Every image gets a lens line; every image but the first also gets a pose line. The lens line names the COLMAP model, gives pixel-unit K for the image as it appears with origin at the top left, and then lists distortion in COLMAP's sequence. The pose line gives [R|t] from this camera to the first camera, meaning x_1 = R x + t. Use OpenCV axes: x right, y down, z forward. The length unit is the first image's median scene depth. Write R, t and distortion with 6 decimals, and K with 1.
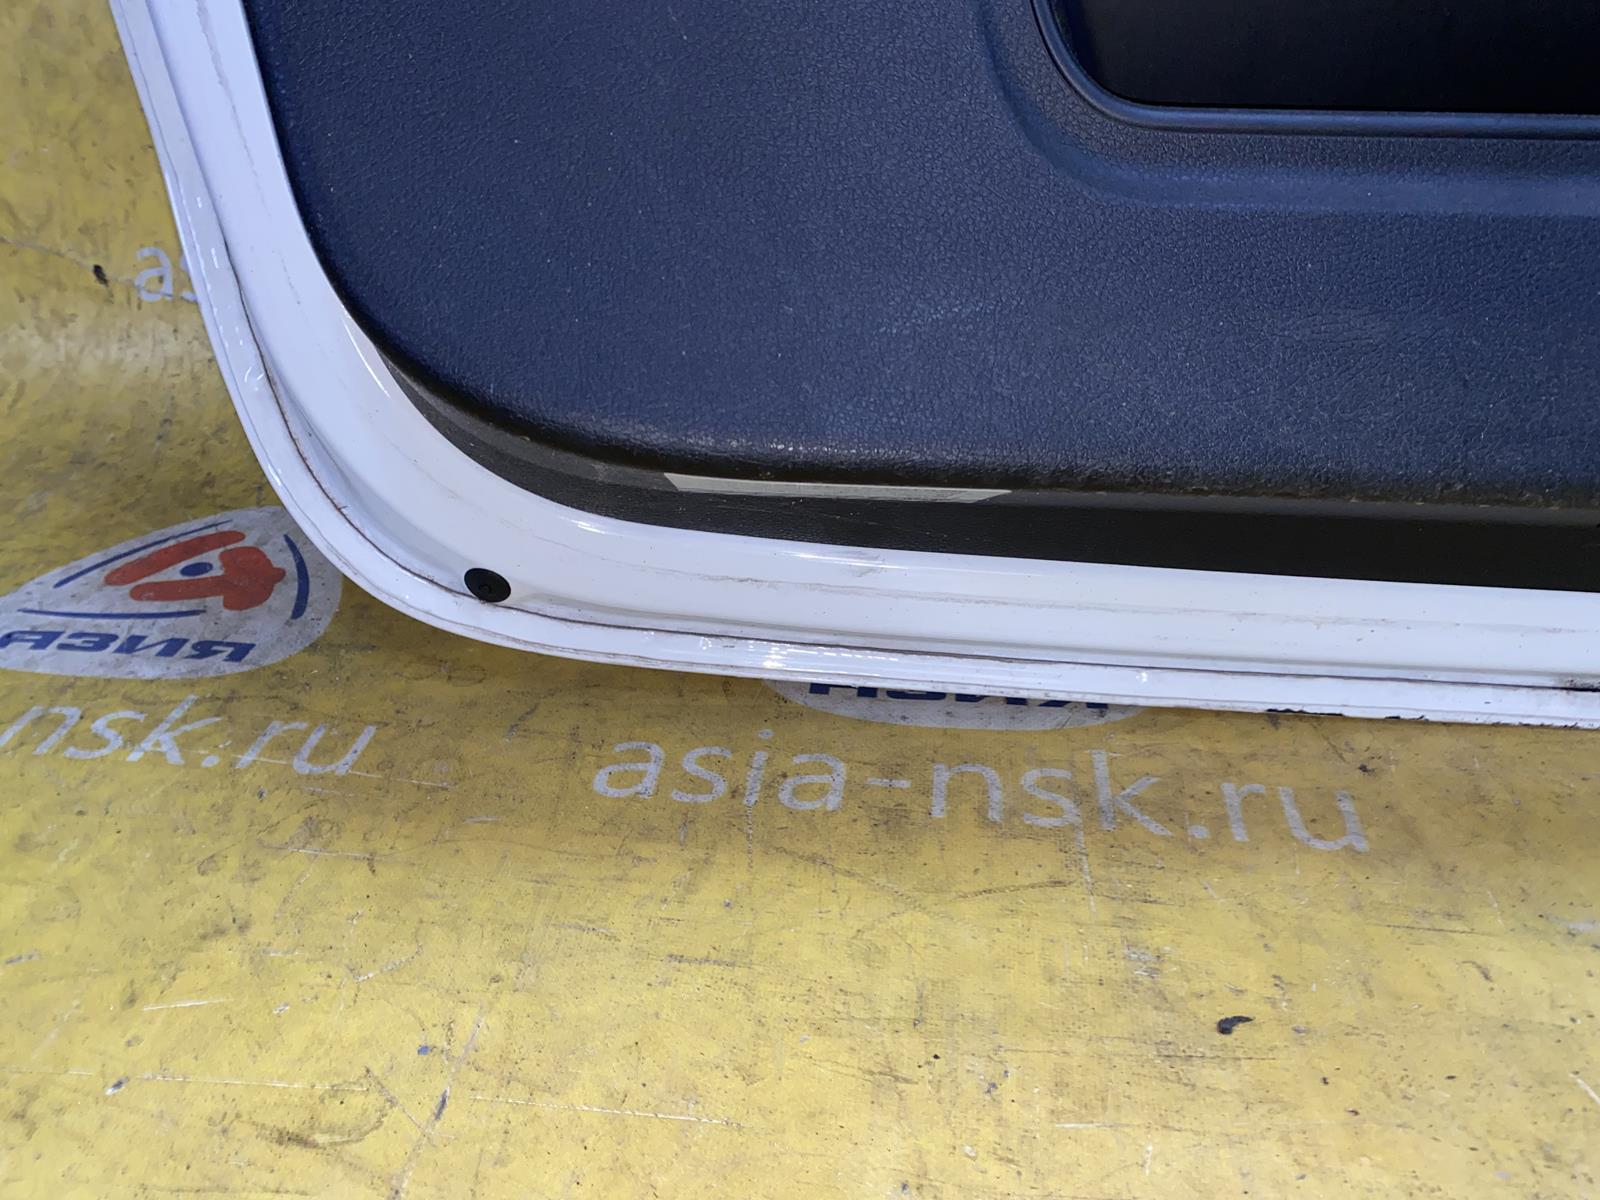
lens RADIAL K [[1220.4, 0, 795.1], [0, 1220.4, 599.5], [0, 0, 1]] dist [0.012745, -0.005956]
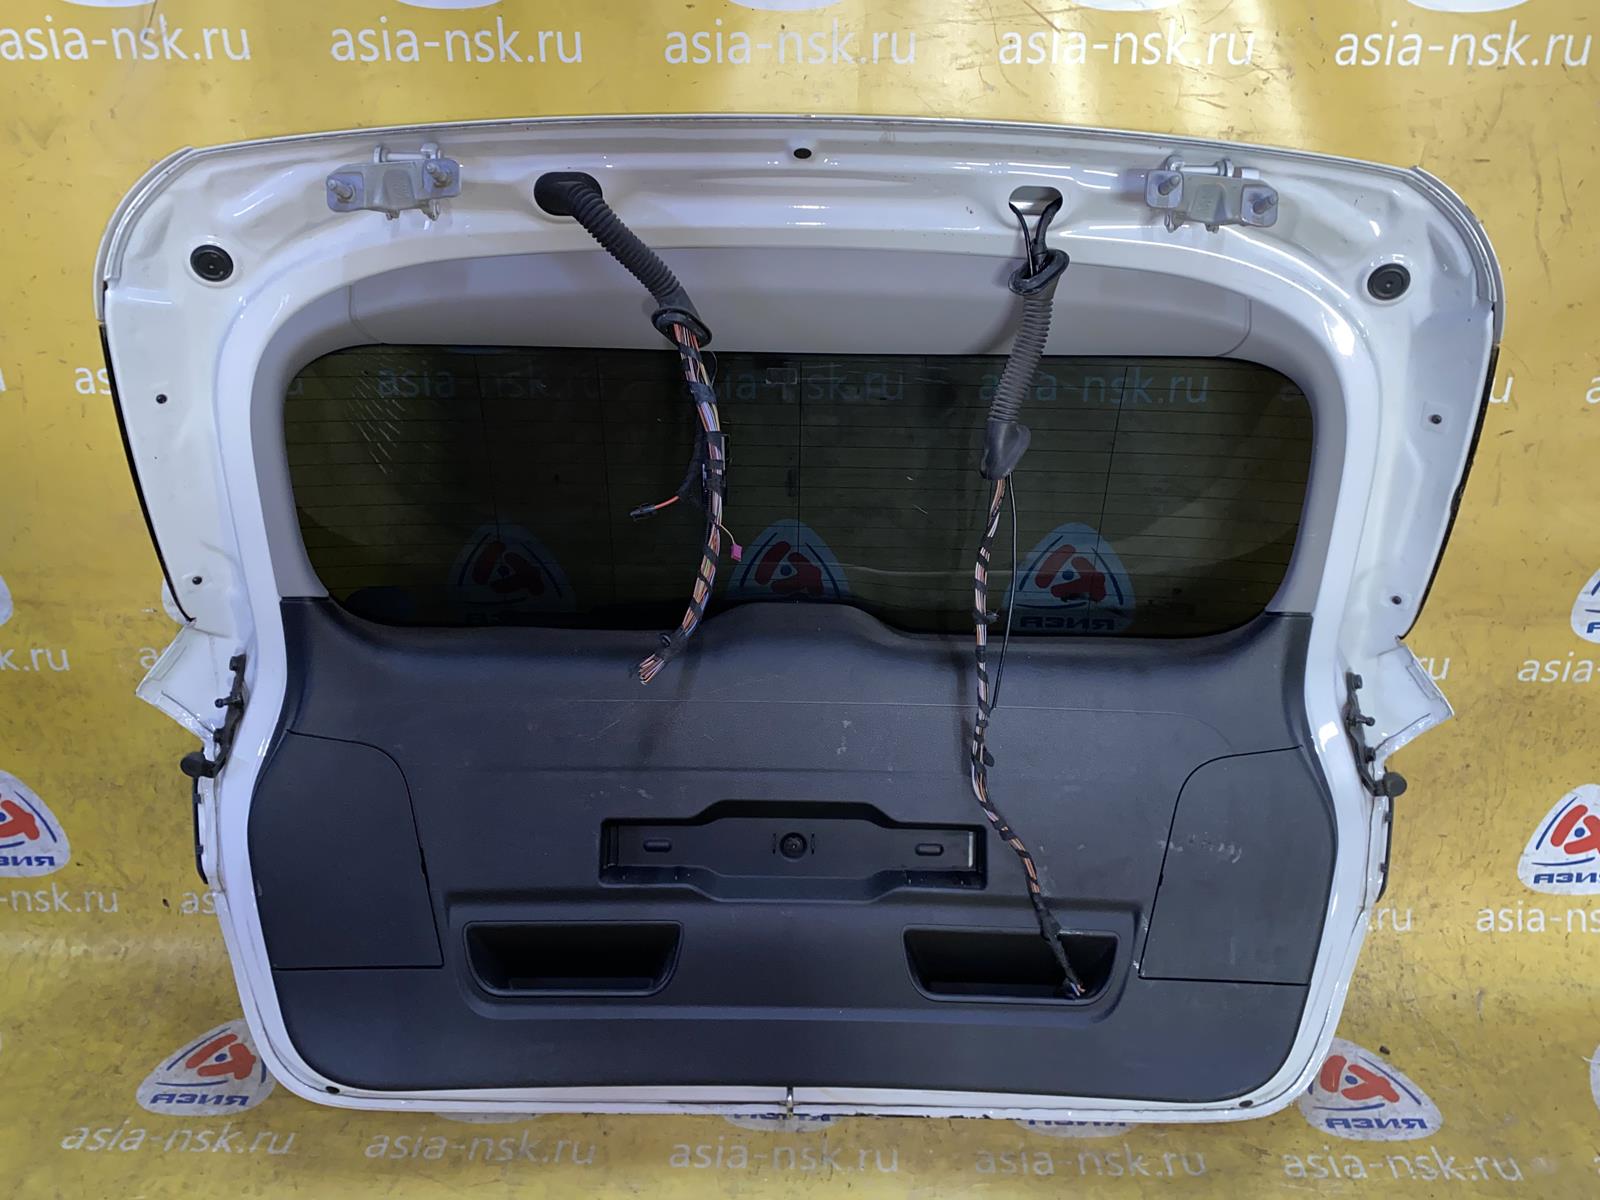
lens RADIAL K [[1220.4, 0, 794.1], [0, 1220.4, 597.0], [0, 0, 1]] dist [0.012745, -0.005956]
pose [[0.994325, -0.015540, 0.105243, 0.634579], [0.025694, 0.995067, -0.095825, -0.957661], [-0.103235, 0.097985, 0.989819, -2.433494]]
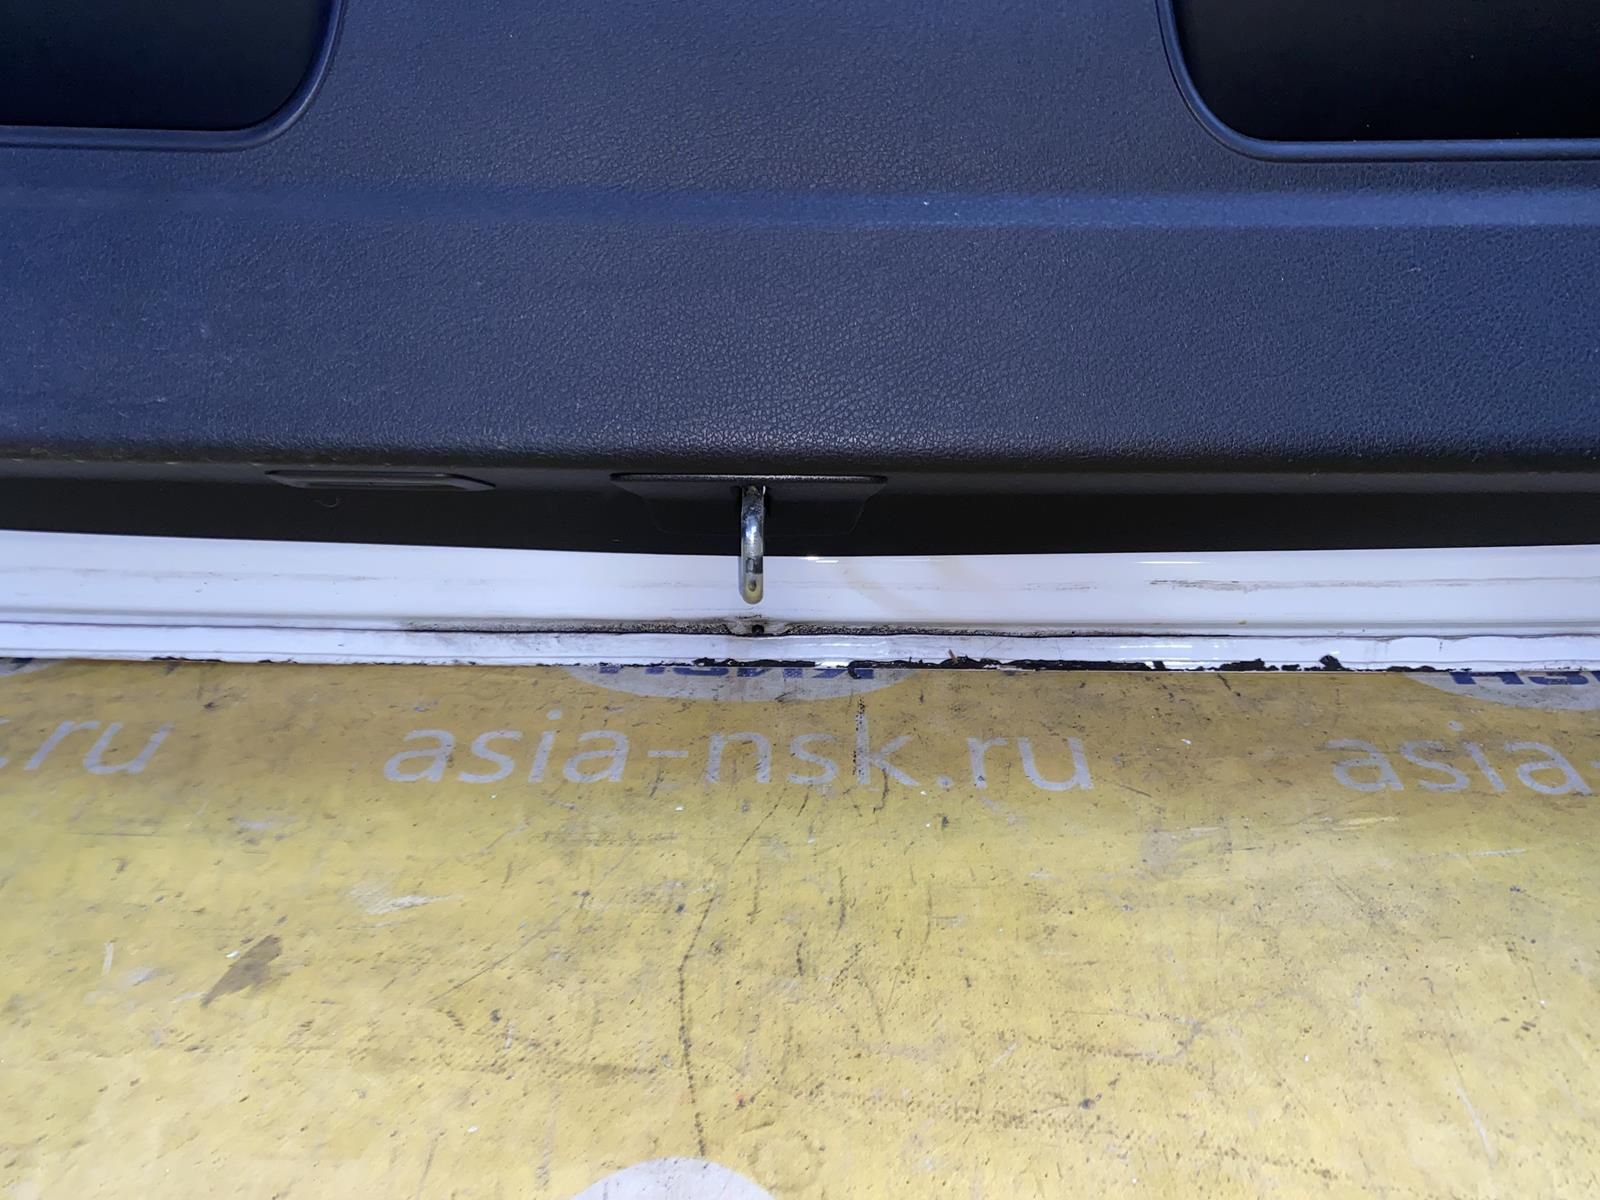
lens RADIAL K [[1220.4, 0, 786.8], [0, 1220.4, 599.6], [0, 0, 1]] dist [0.012745, -0.005956]
pose [[0.994277, -0.025896, 0.103642, 0.857843], [0.027849, 0.999460, -0.017446, 0.073341], [-0.103134, 0.020232, 0.994462, -0.175305]]
